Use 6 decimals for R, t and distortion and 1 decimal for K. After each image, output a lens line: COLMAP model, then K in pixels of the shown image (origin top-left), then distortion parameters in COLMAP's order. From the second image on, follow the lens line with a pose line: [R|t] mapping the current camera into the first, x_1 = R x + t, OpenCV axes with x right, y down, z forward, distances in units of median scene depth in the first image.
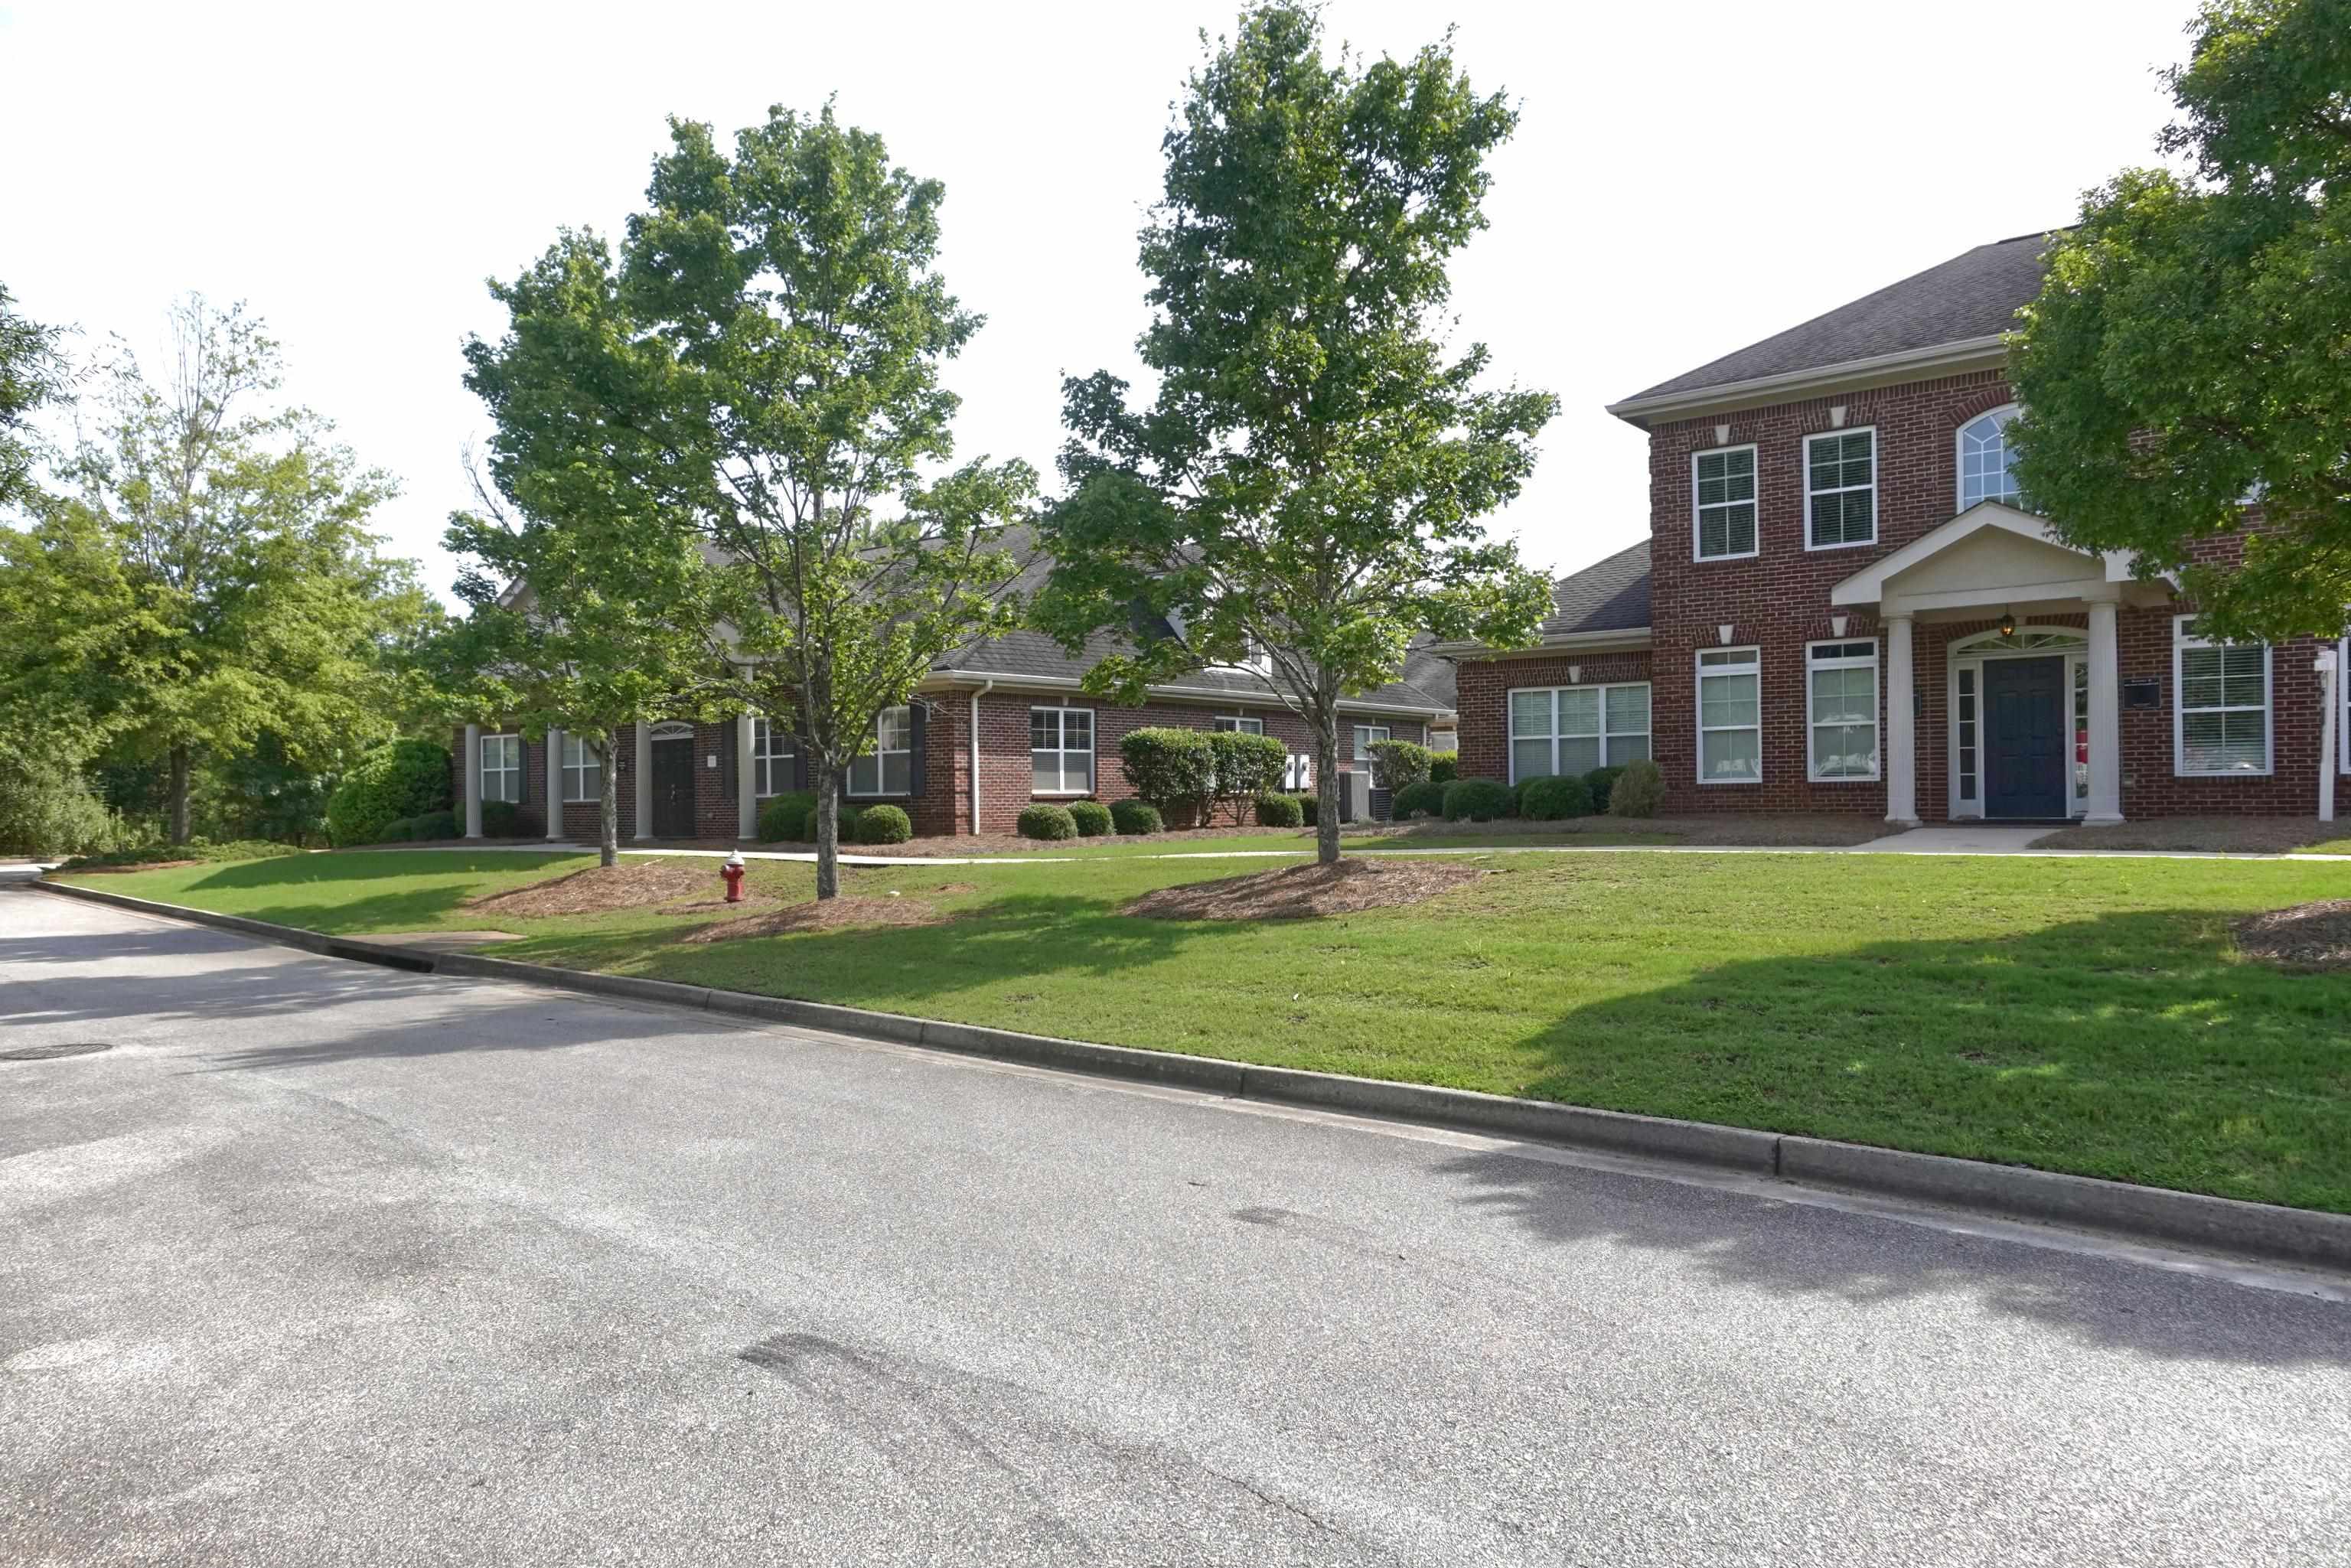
lens RADIAL K [[1572.3, 0, 1175.5], [0, 1572.3, 784.0], [0, 0, 1]] dist [0.002391, 0.035727]
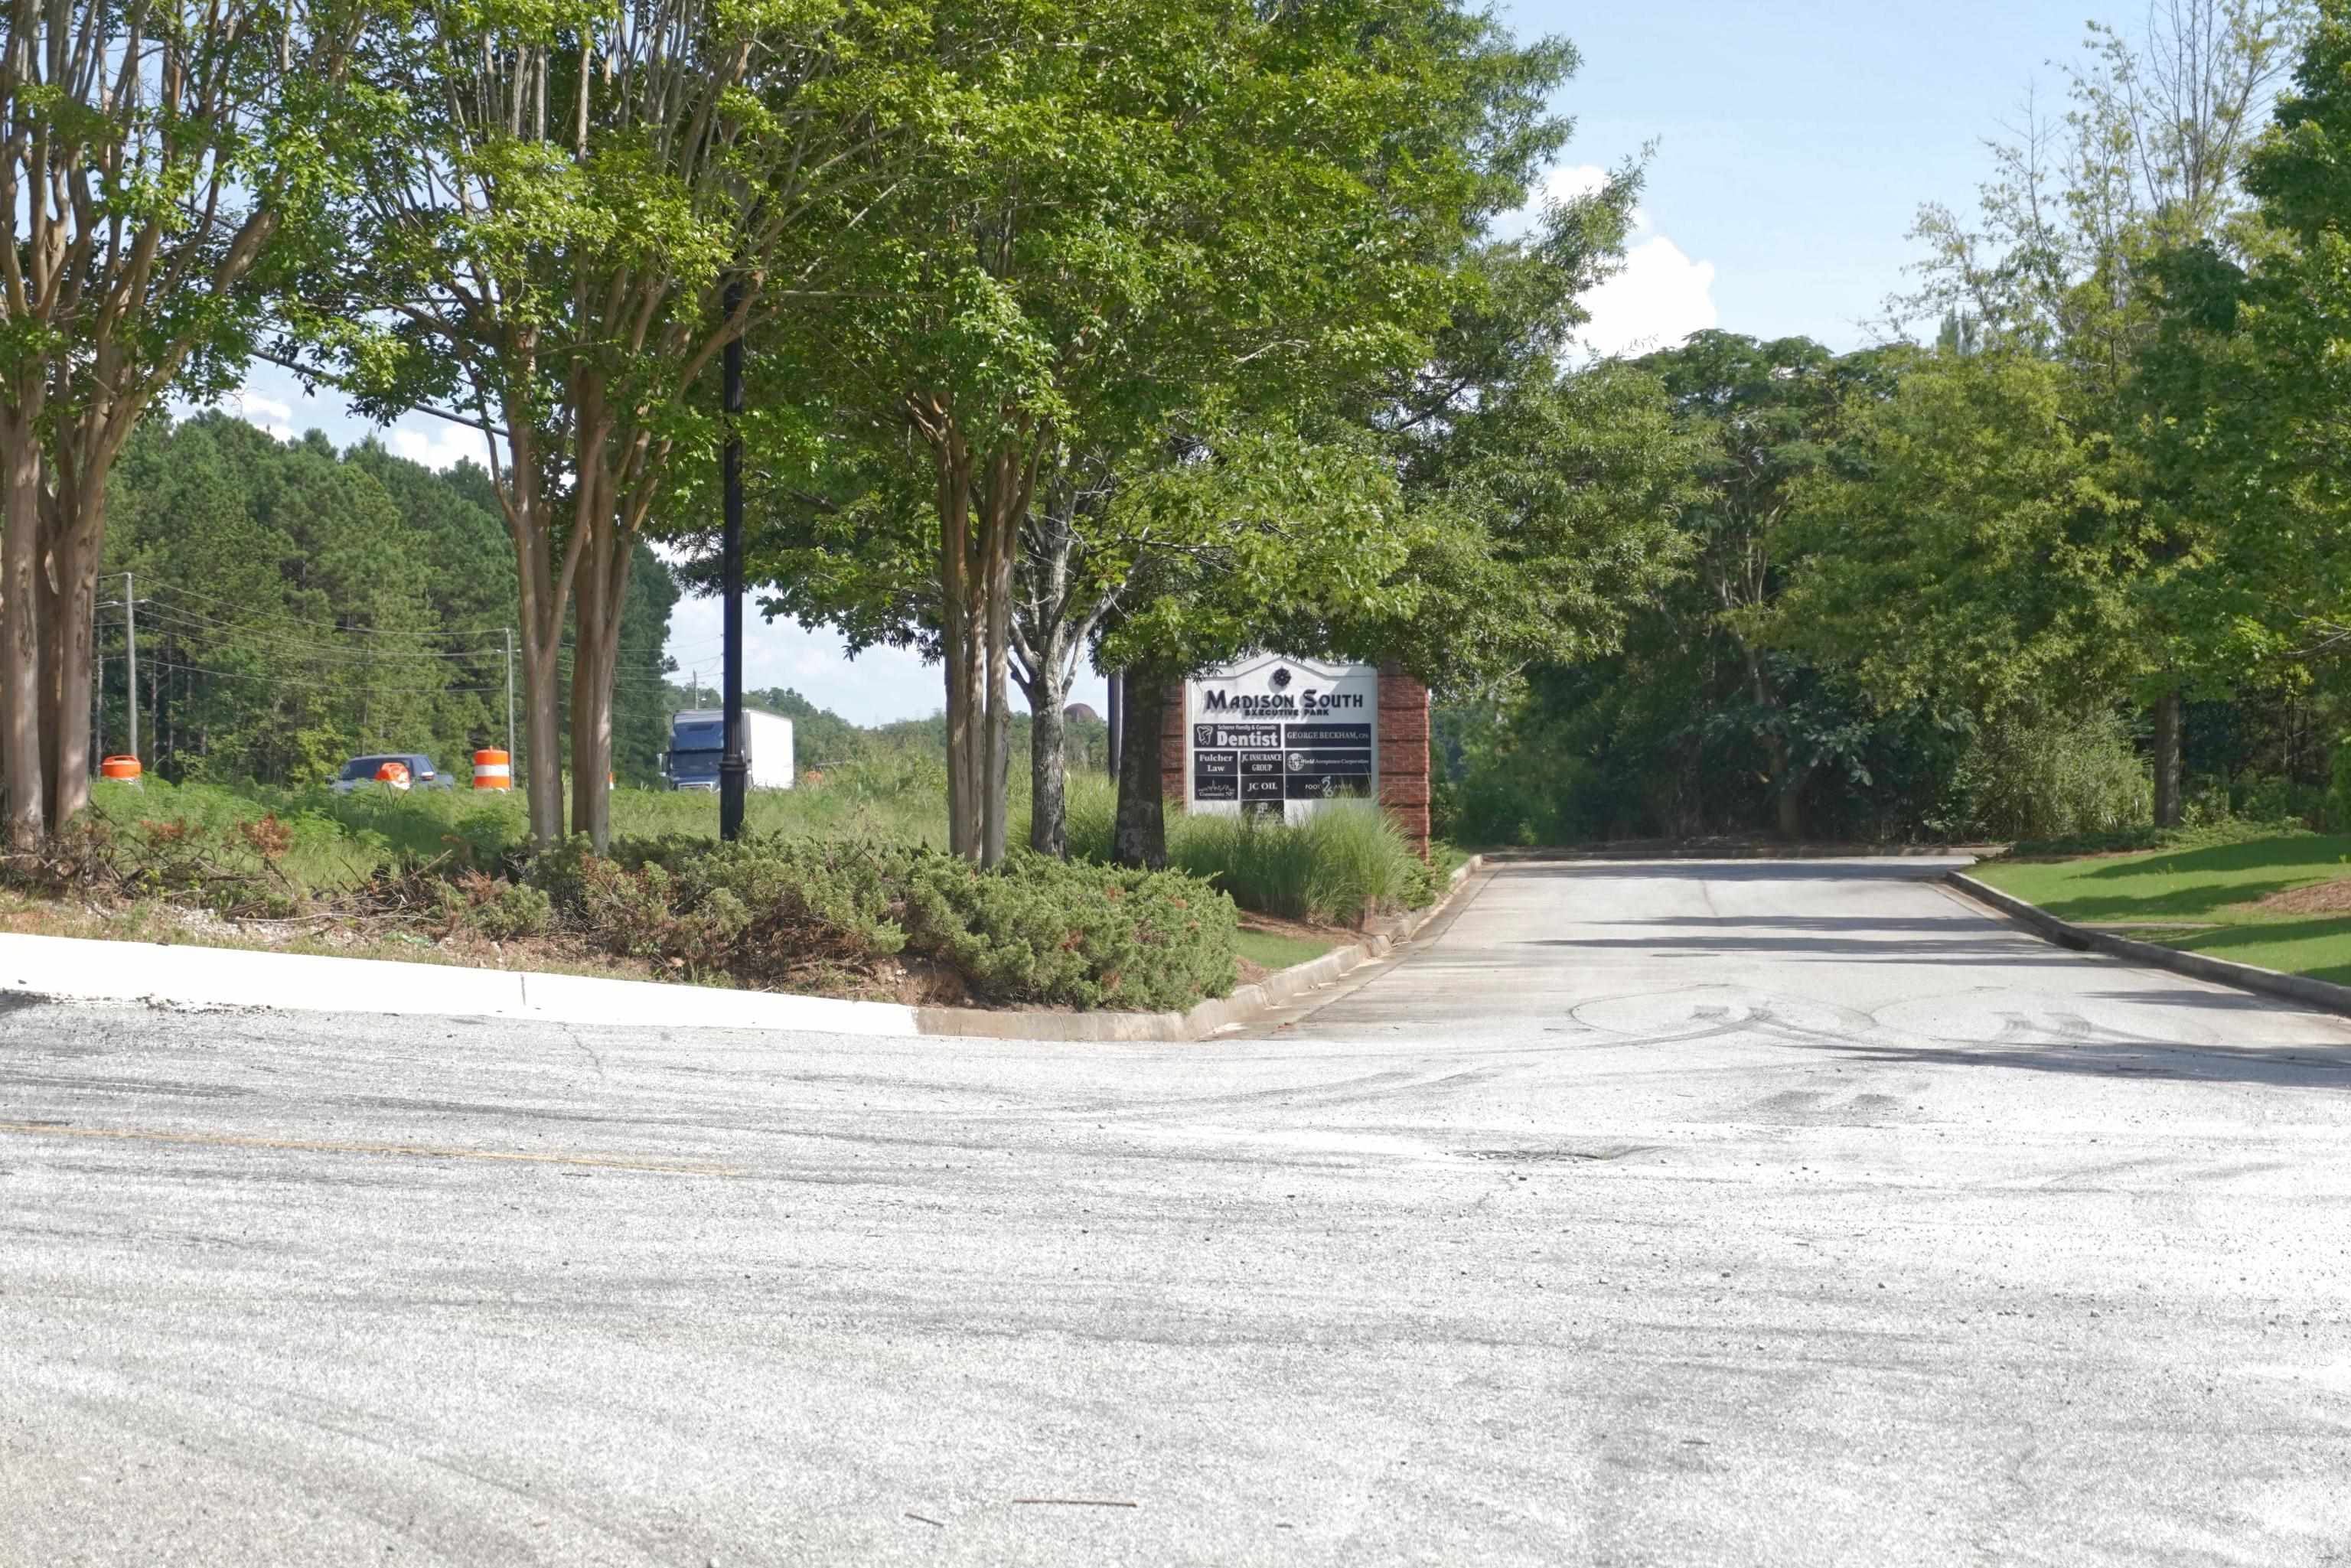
lens RADIAL K [[4801.7, 0, 1175.8], [0, 4801.7, 712.2], [0, 0, 1]] dist [0.364662, -0.038796]
pose [[0.643271, -0.003352, -0.765631, 0.692891], [0.007125, 0.999973, 0.001608, -0.015763], [0.765606, -0.006489, 0.643278, -0.633004]]
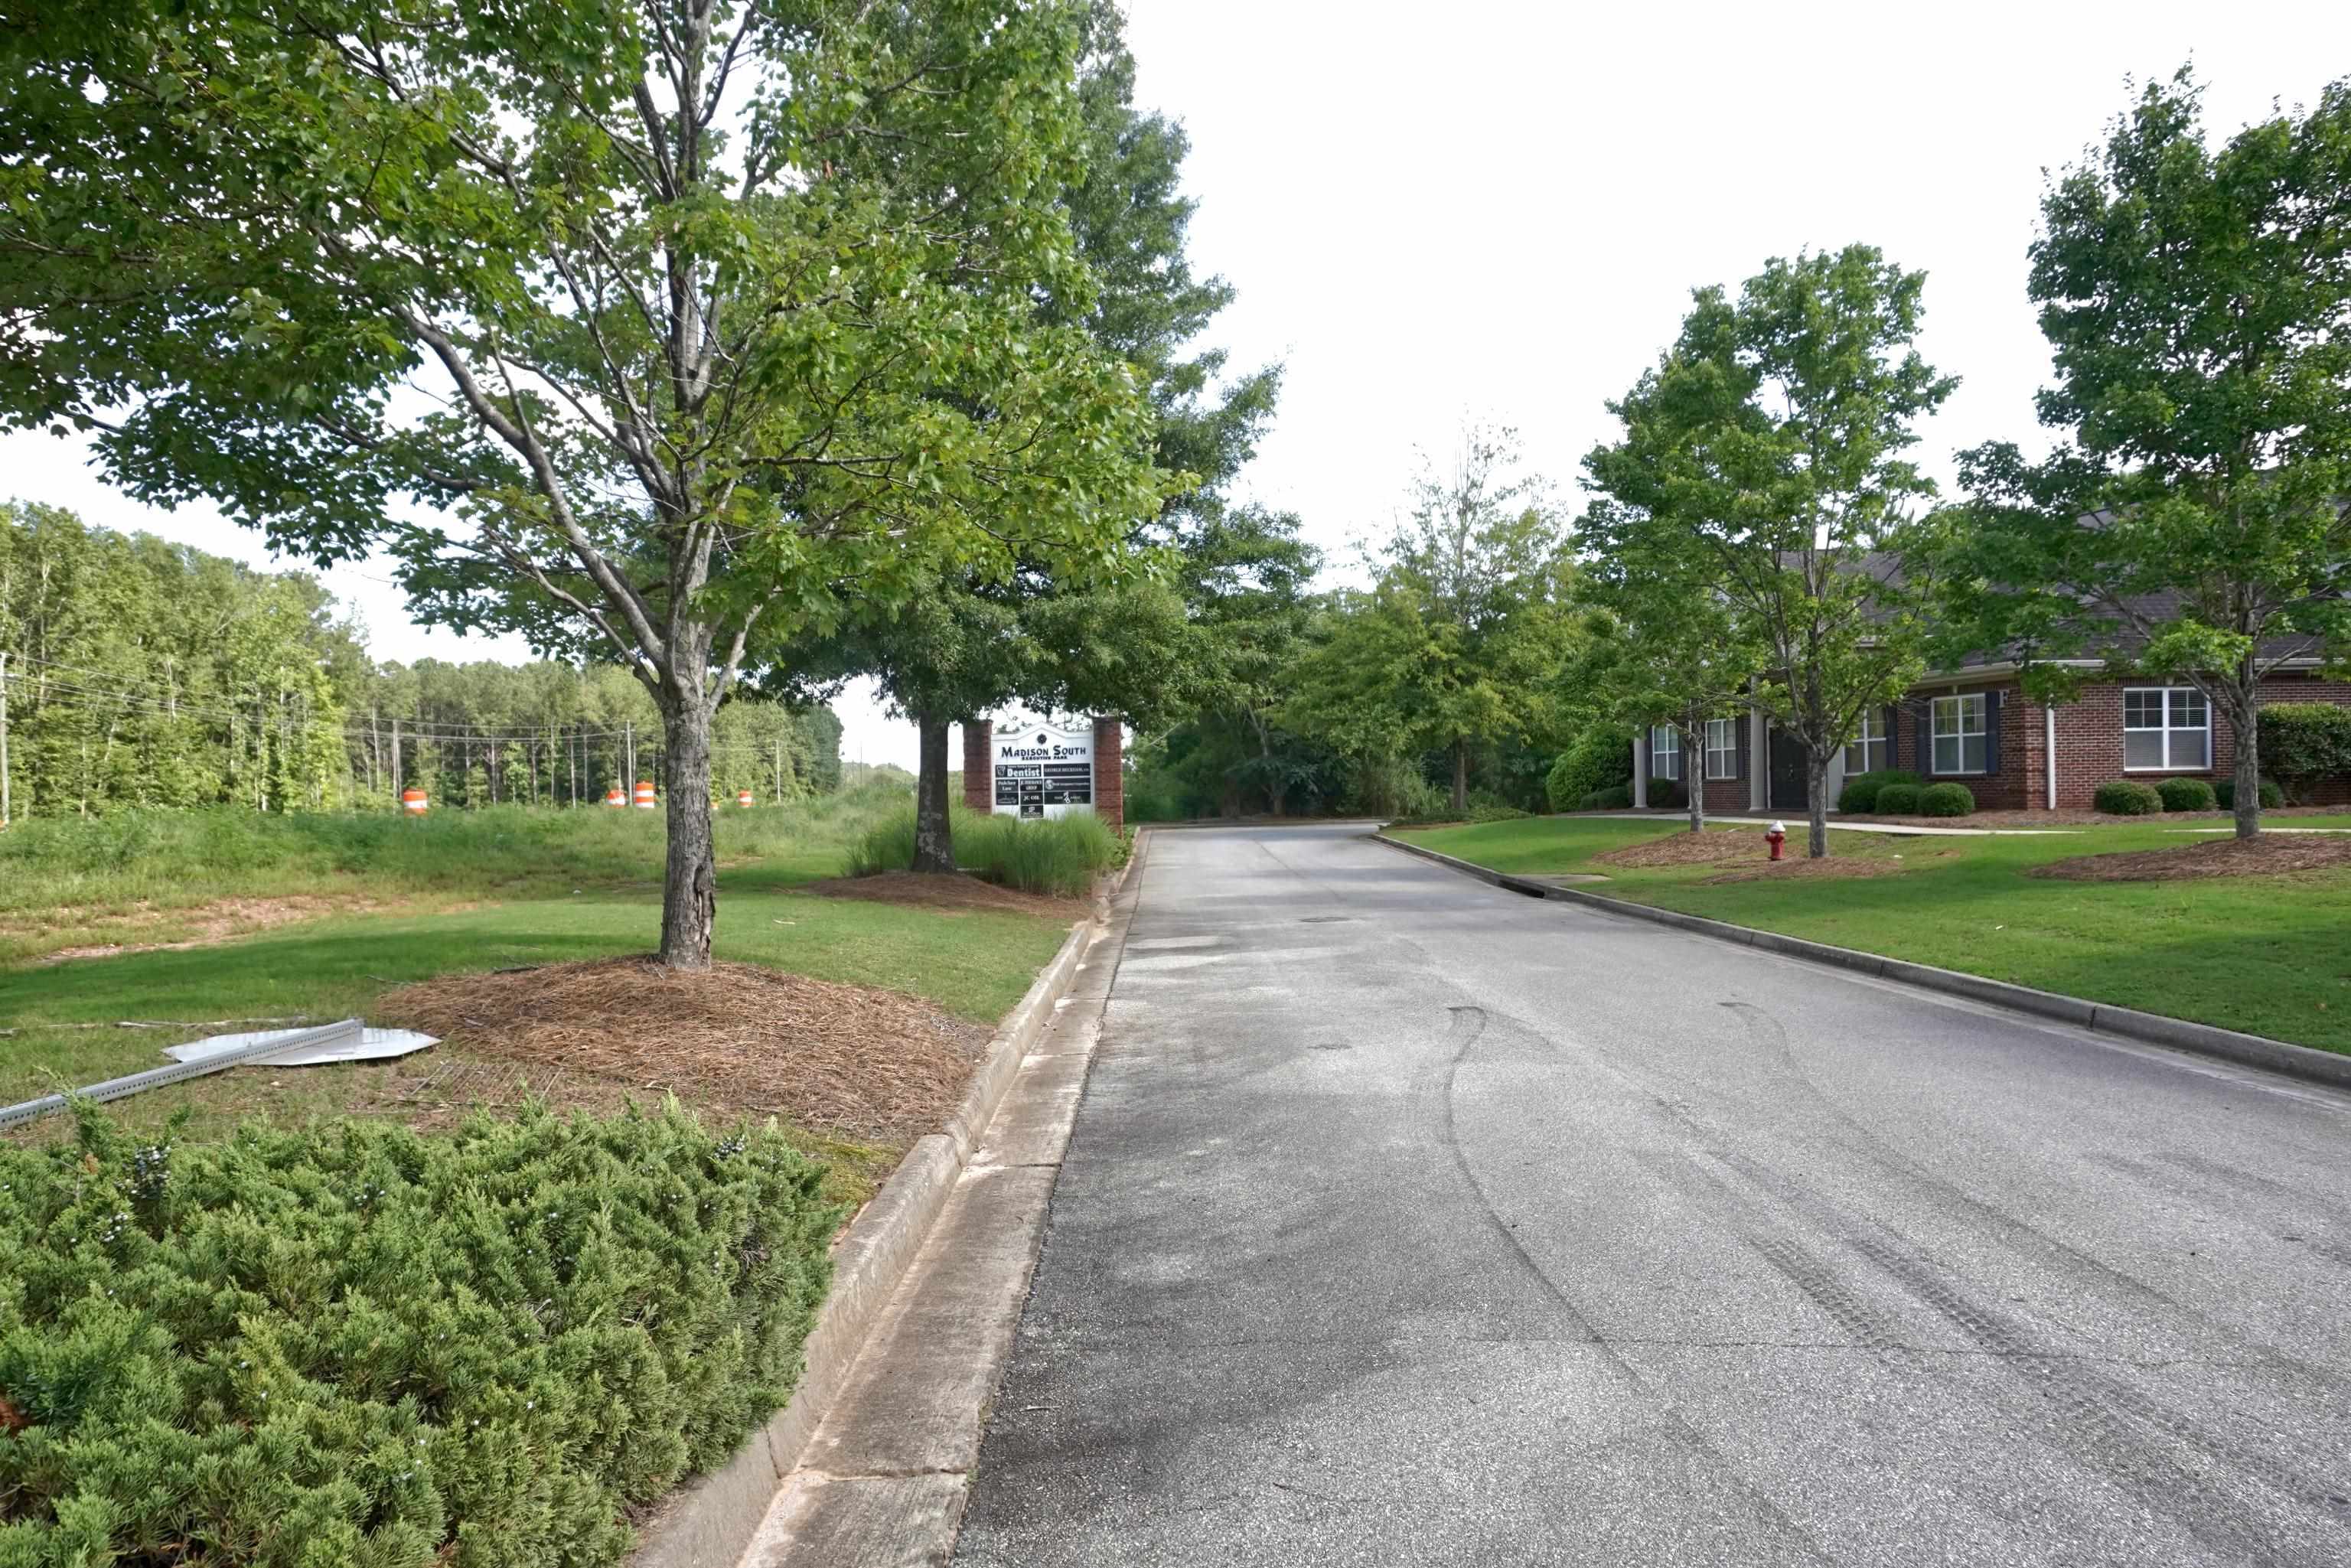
lens RADIAL K [[1572.3, 0, 1175.5], [0, 1572.3, 784.0], [0, 0, 1]] dist [0.002391, 0.035727]
pose [[0.715166, -0.001746, -0.698952, 0.158661], [0.015674, 0.999785, 0.013540, -0.007347], [0.698779, -0.020639, 0.715040, -0.153325]]
